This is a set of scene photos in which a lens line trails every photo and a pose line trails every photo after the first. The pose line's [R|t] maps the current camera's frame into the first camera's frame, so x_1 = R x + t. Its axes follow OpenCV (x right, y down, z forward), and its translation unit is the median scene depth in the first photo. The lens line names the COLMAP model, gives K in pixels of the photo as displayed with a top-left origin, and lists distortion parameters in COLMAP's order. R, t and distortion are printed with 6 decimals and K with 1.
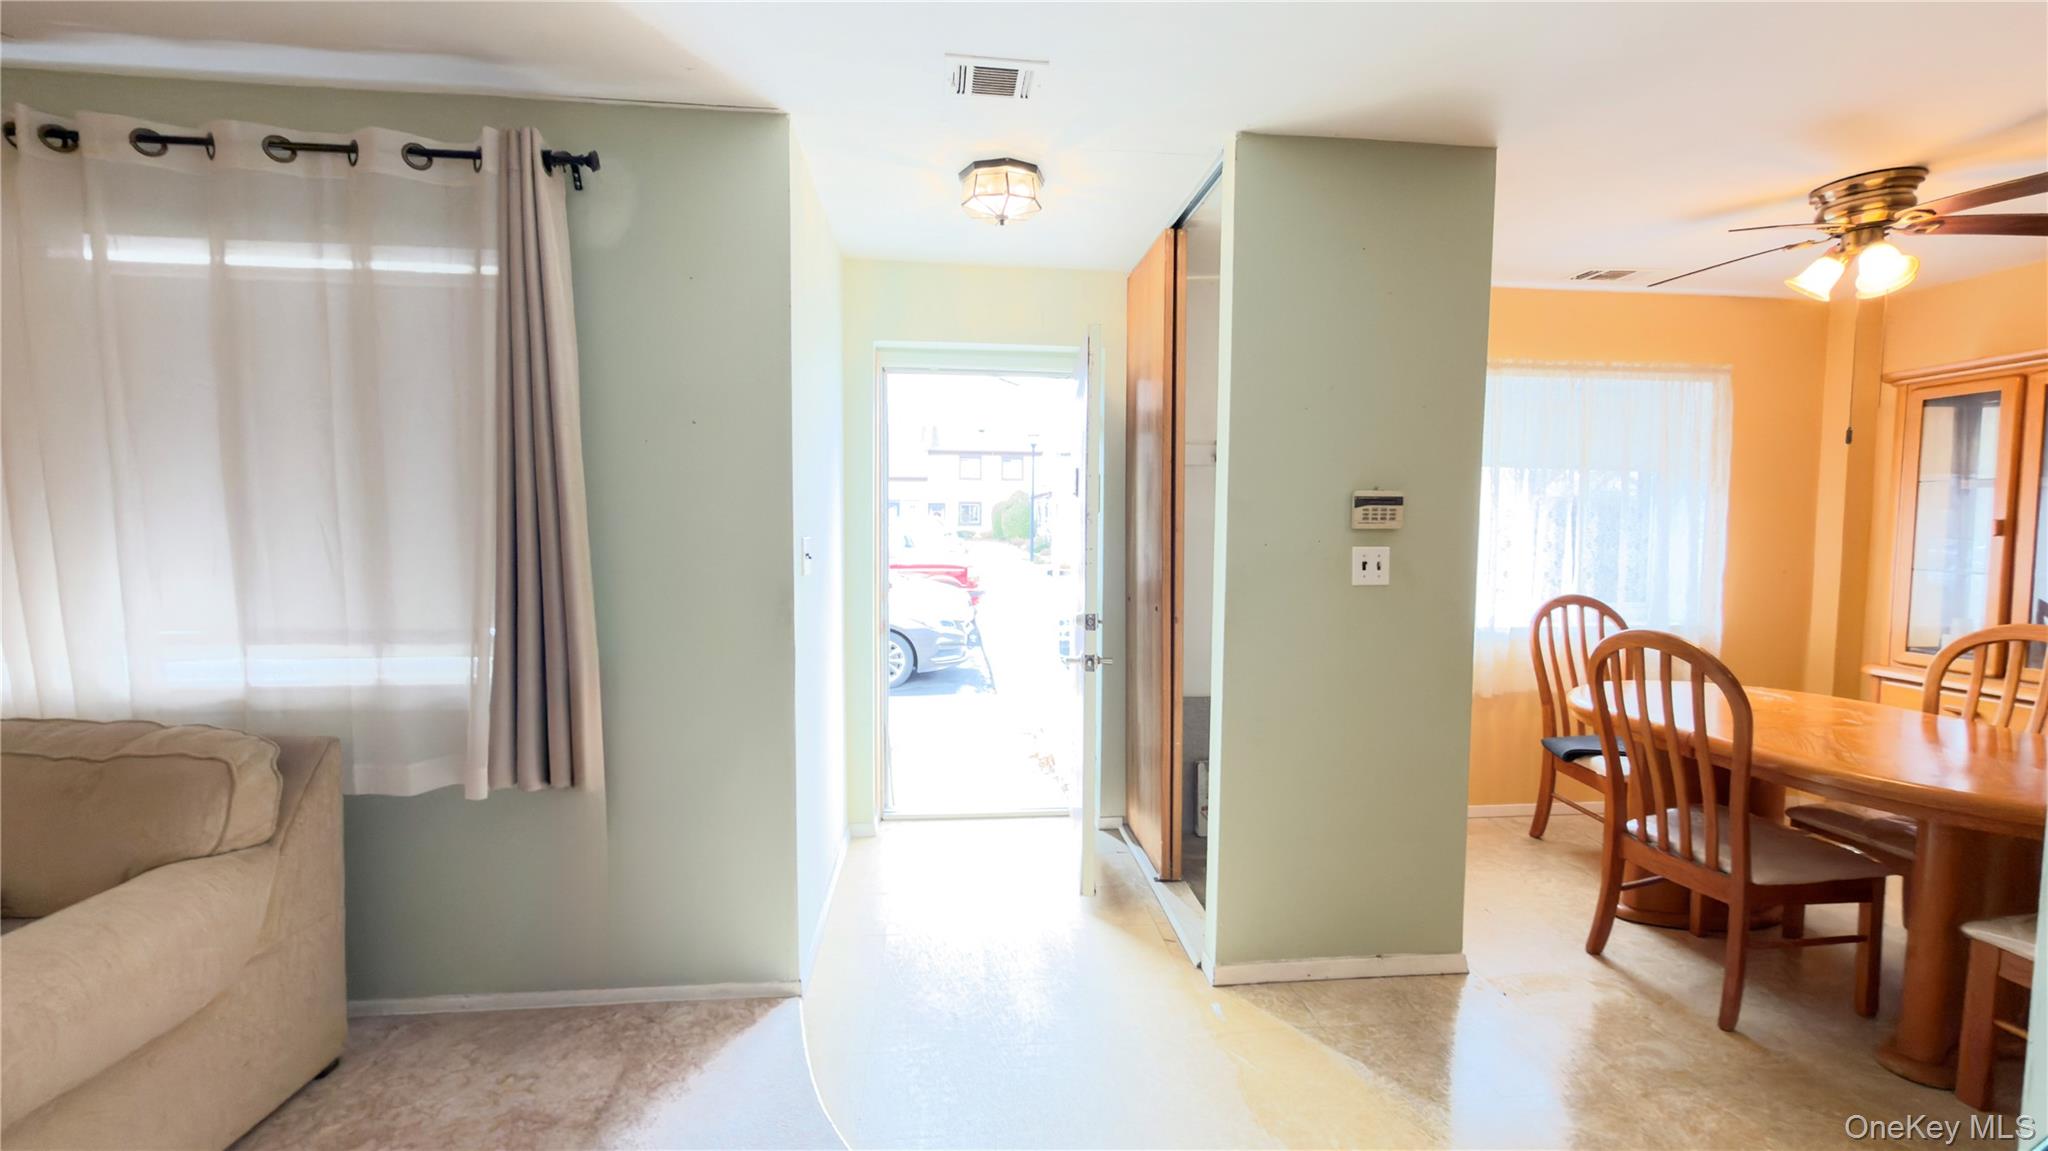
lens RADIAL K [[819.5, 0, 1024.0], [0, 819.5, 575.5], [0, 0, 1]] dist [0.000739, -0.000016]
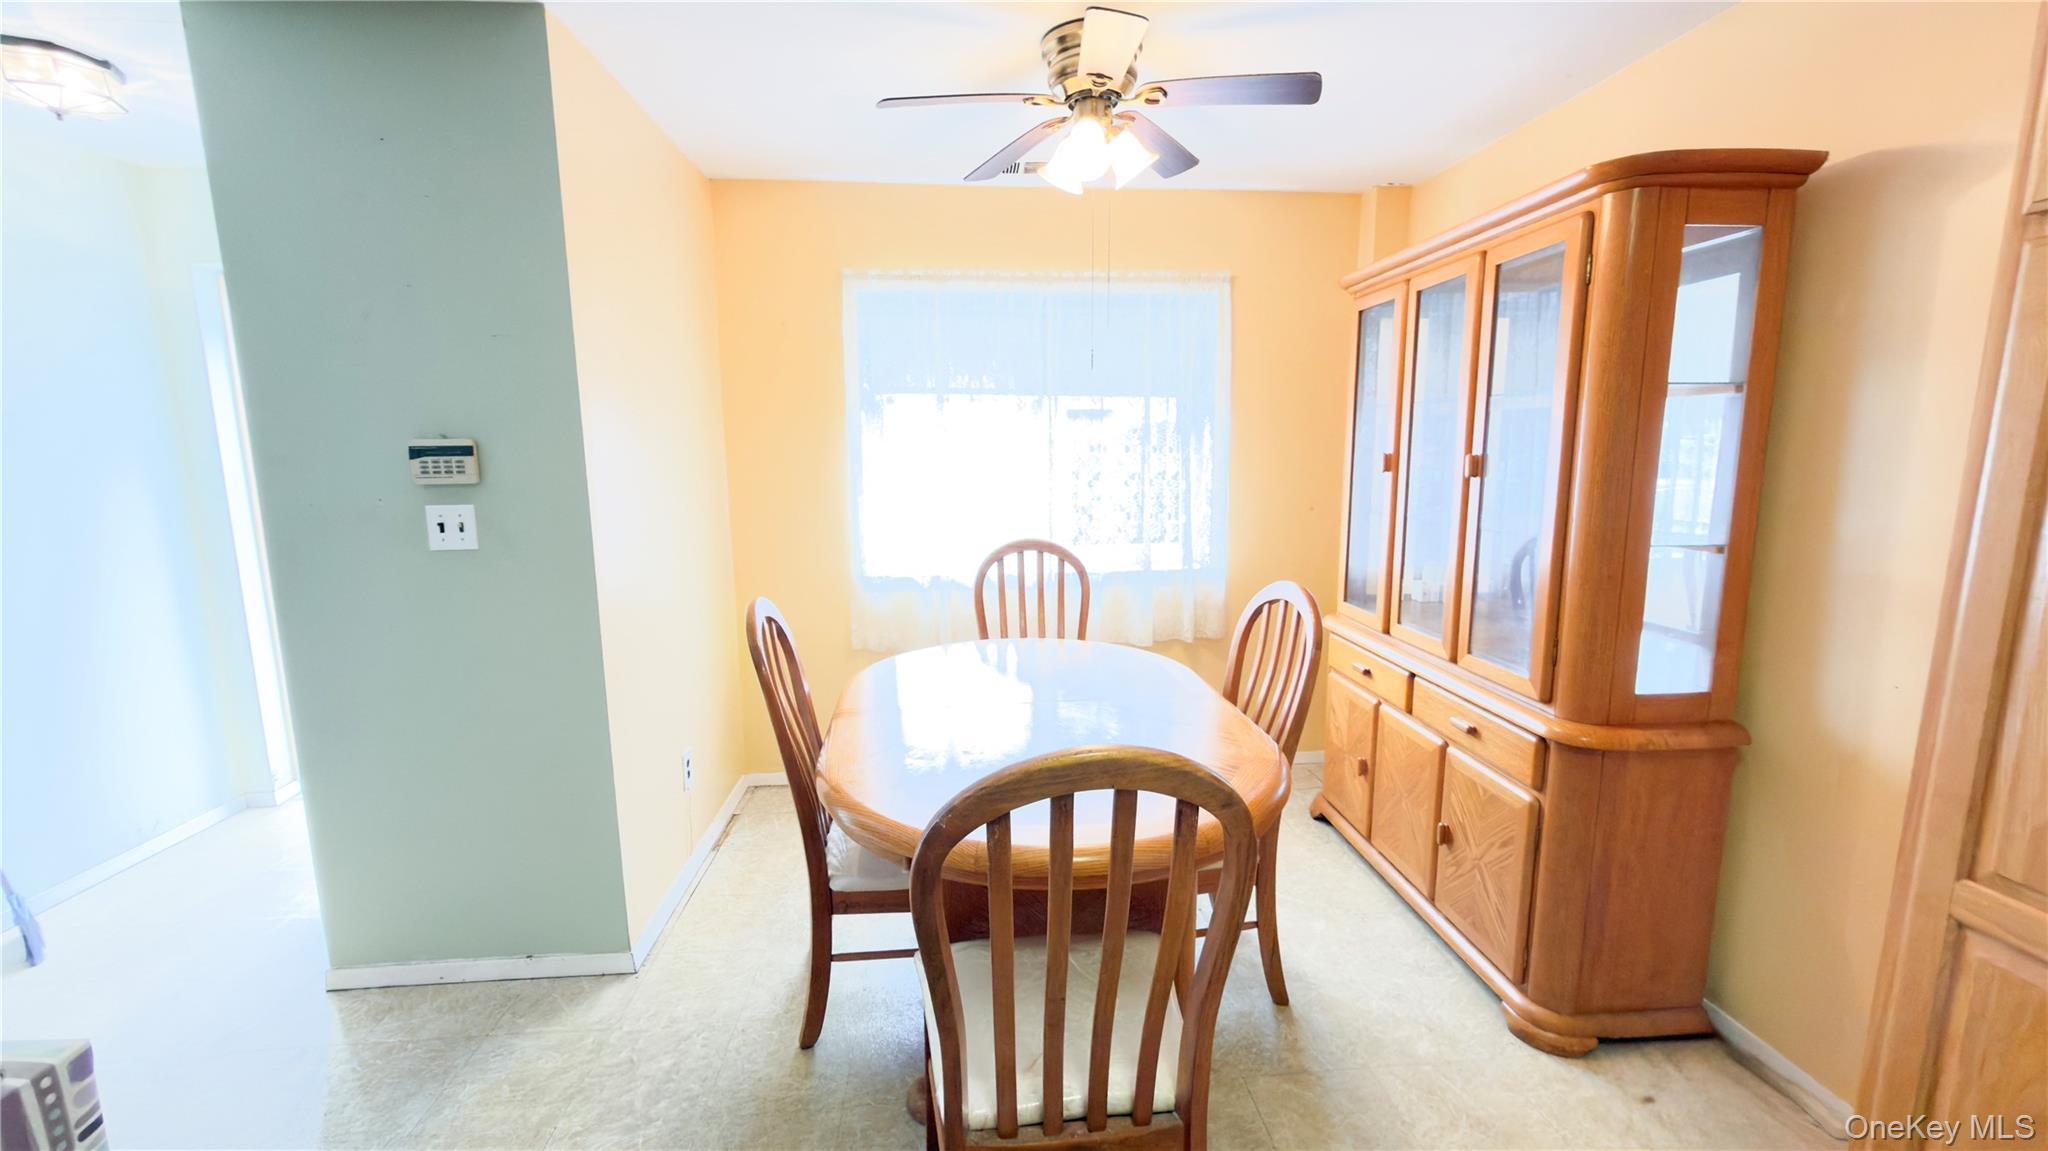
lens RADIAL K [[812.7, 0, 1024.0], [0, 812.7, 575.5], [0, 0, 1]] dist [-0.001520, -0.000161]
pose [[0.999701, -0.011334, -0.021656, 1.035933], [0.013410, 0.995072, 0.098242, -0.037089], [0.020436, -0.098503, 0.994927, 0.163813]]
